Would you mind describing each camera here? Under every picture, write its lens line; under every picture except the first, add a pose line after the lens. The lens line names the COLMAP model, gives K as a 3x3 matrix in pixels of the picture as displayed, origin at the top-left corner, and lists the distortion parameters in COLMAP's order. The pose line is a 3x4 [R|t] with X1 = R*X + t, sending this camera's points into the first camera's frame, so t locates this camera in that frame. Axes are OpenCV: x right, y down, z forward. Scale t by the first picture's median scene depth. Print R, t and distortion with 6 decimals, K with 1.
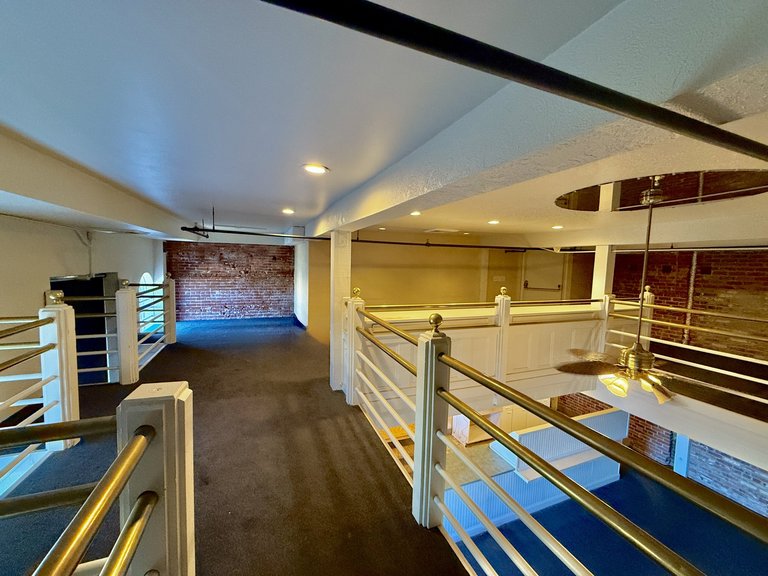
lens RADIAL K [[310.0, 0, 387.5], [0, 310.0, 285.4], [0, 0, 1]] dist [-0.010593, 0.001287]
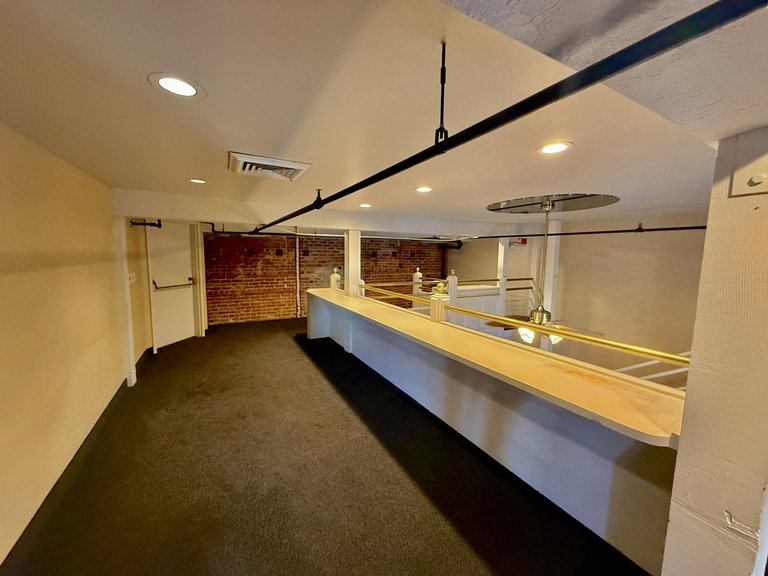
lens RADIAL K [[310.0, 0, 388.6], [0, 310.0, 288.9], [0, 0, 1]] dist [-0.010593, 0.001287]
pose [[-0.130312, -0.136990, 0.981964, -0.247329], [0.059860, 0.987515, 0.145708, -0.065571], [-0.989664, 0.077767, -0.120485, 0.812113]]
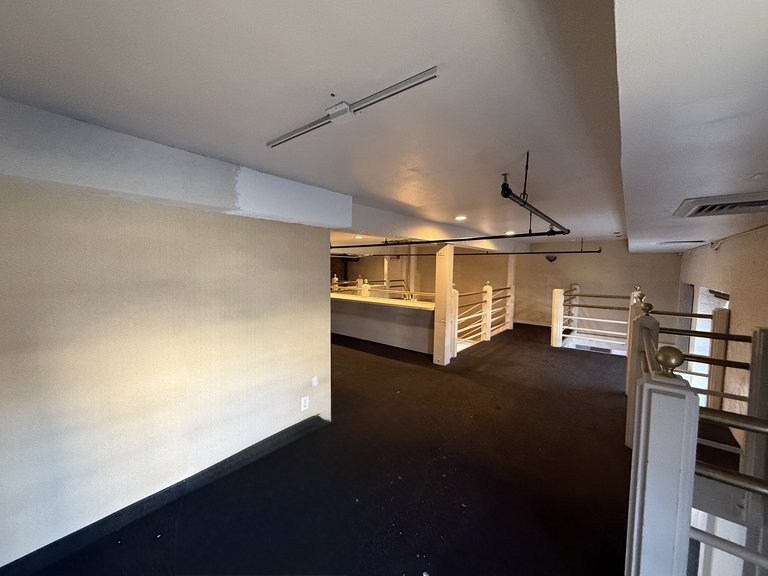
lens RADIAL K [[310.0, 0, 383.8], [0, 310.0, 286.8], [0, 0, 1]] dist [-0.010593, 0.001287]
pose [[-0.482539, -0.092478, 0.870979, -0.570459], [0.044276, 0.990564, 0.129705, -0.094801], [-0.874755, 0.101151, -0.473891, 1.018361]]
